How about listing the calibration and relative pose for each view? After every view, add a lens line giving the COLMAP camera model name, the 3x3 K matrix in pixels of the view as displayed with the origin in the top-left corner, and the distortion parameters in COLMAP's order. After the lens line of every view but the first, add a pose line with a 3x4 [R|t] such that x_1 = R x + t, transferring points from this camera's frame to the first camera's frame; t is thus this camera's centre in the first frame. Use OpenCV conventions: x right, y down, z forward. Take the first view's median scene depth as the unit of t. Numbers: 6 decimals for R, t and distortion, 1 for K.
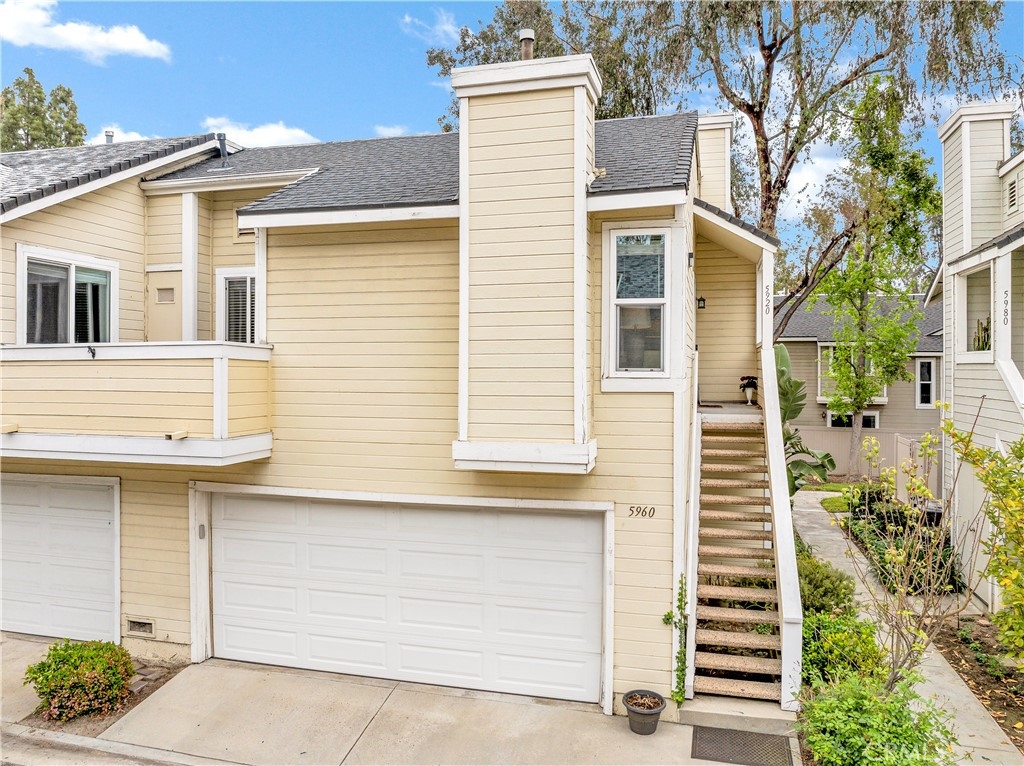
lens RADIAL K [[760.9, 0, 512.9], [0, 760.9, 372.6], [0, 0, 1]] dist [-0.045362, 0.013200]
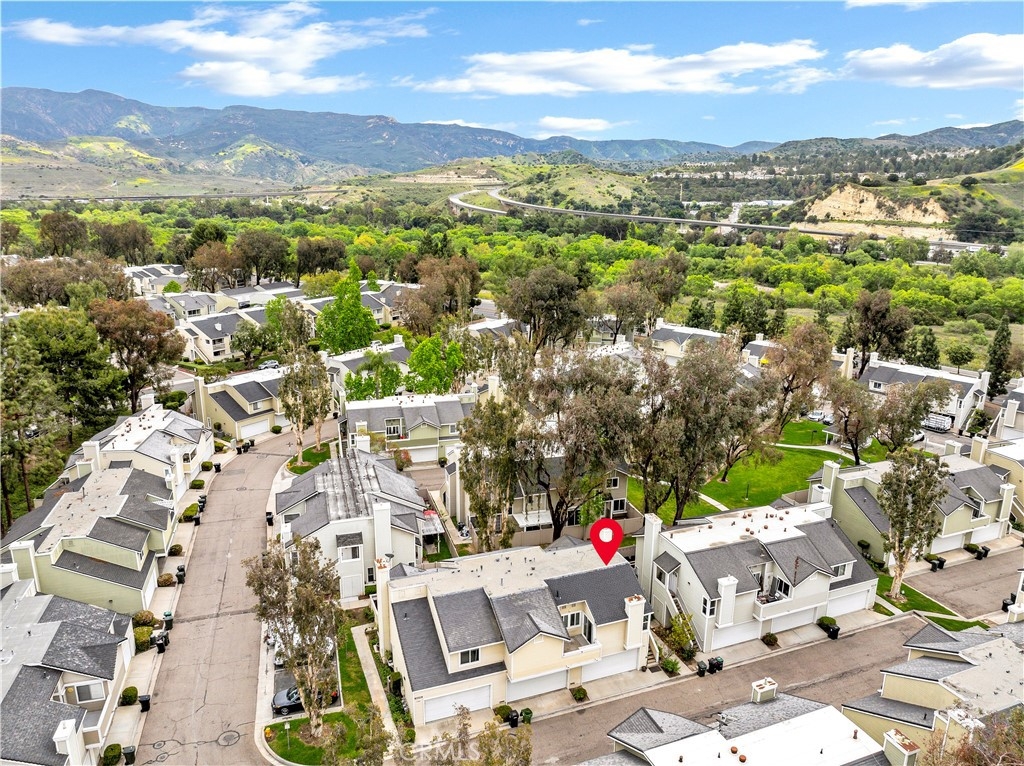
lens RADIAL K [[713.9, 0, 512.0], [0, 713.9, 383.0], [0, 0, 1]] dist [-0.039502, 0.002566]
pose [[0.812300, -0.147465, 0.564289, -4.252823], [0.000019, 0.967516, 0.252812, -3.913112], [-0.583239, -0.205348, 0.785916, -3.080134]]
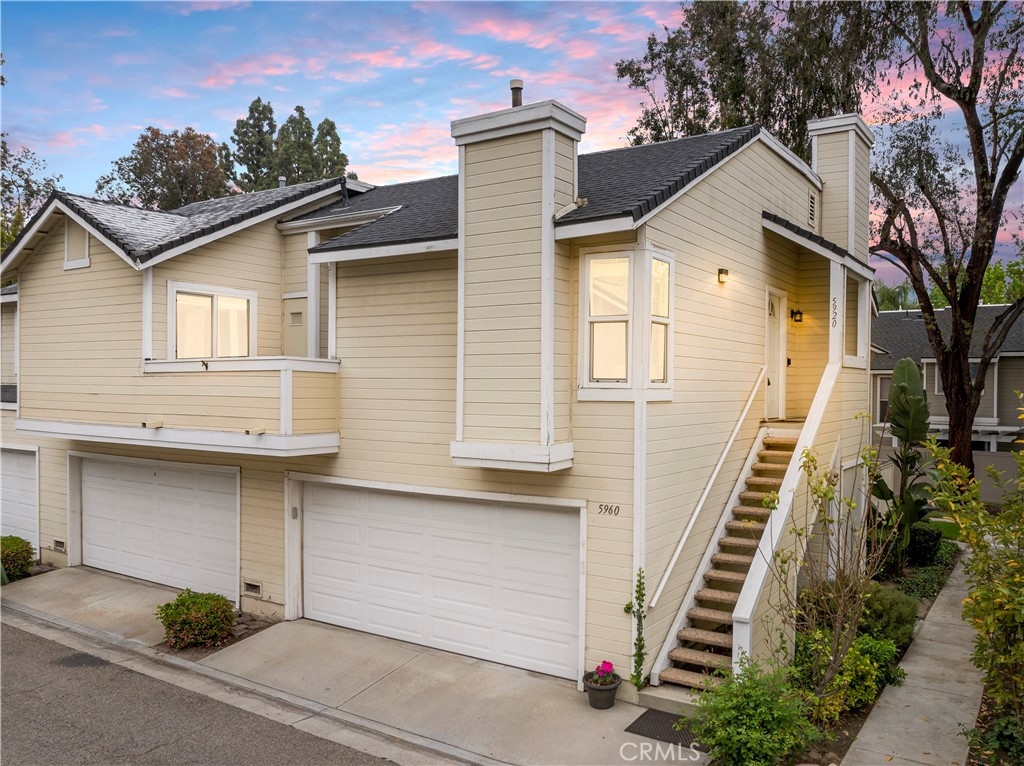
lens RADIAL K [[814.7, 0, 560.0], [0, 814.7, 403.7], [0, 0, 1]] dist [-0.037155, -0.008221]
pose [[0.957535, 0.012954, -0.288026, 0.411436], [-0.008686, 0.999833, 0.016091, 0.010294], [0.288186, -0.012906, 0.957487, -0.141084]]
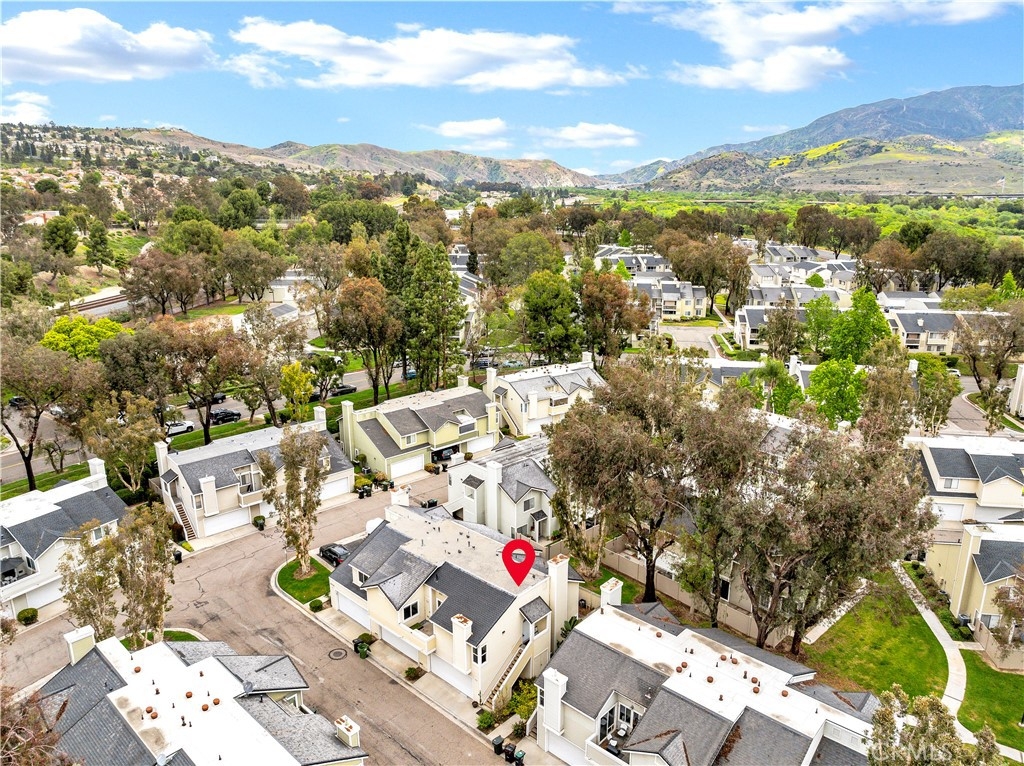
lens RADIAL K [[707.8, 0, 525.2], [0, 707.8, 385.4], [0, 0, 1]] dist [-0.069394, 0.097187]
pose [[0.890366, 0.124892, -0.437780, 2.876953], [-0.005764, 0.964649, 0.263476, -3.891657], [0.455210, -0.232067, 0.859610, -3.499779]]
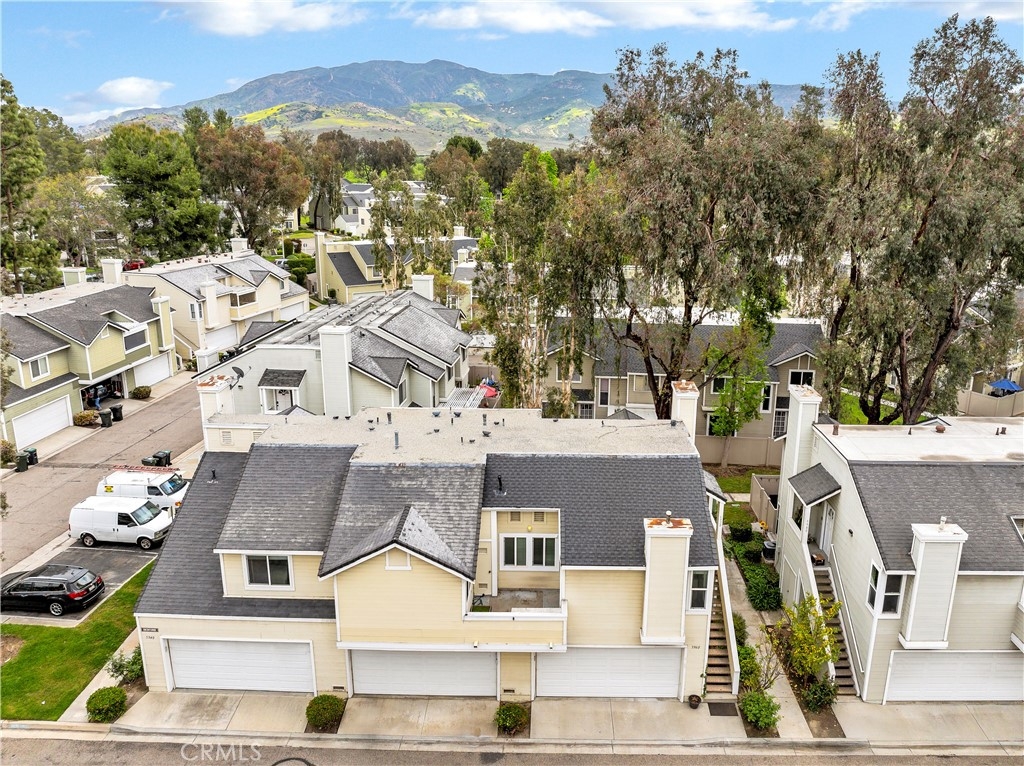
lens RADIAL K [[778.4, 0, 545.6], [0, 778.4, 362.3], [0, 0, 1]] dist [-0.042959, 0.006759]
pose [[0.969463, -0.056777, 0.238576, -1.077849], [-0.004455, 0.968593, 0.248612, -1.671295], [-0.245198, -0.242083, 0.938762, -1.509852]]
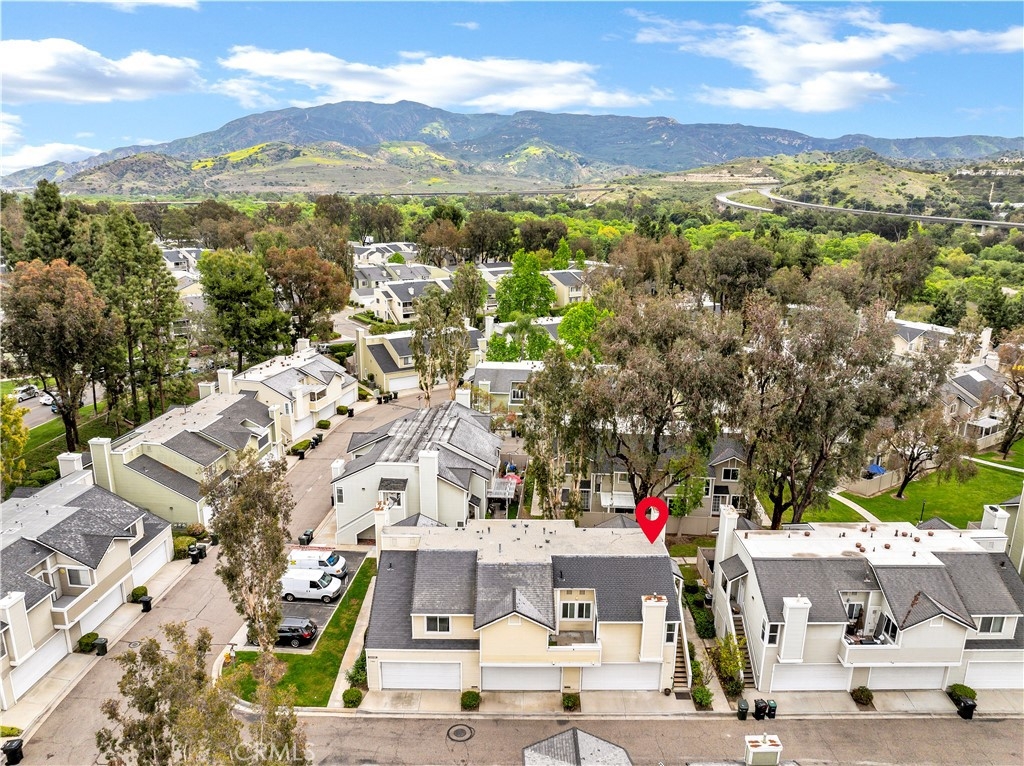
lens RADIAL K [[713.9, 0, 512.0], [0, 713.9, 383.0], [0, 0, 1]] dist [-0.039502, 0.002566]
pose [[0.967357, -0.062083, 0.245697, -2.103270], [-0.001941, 0.967684, 0.252159, -3.126956], [-0.253412, -0.244404, 0.935975, -3.142496]]
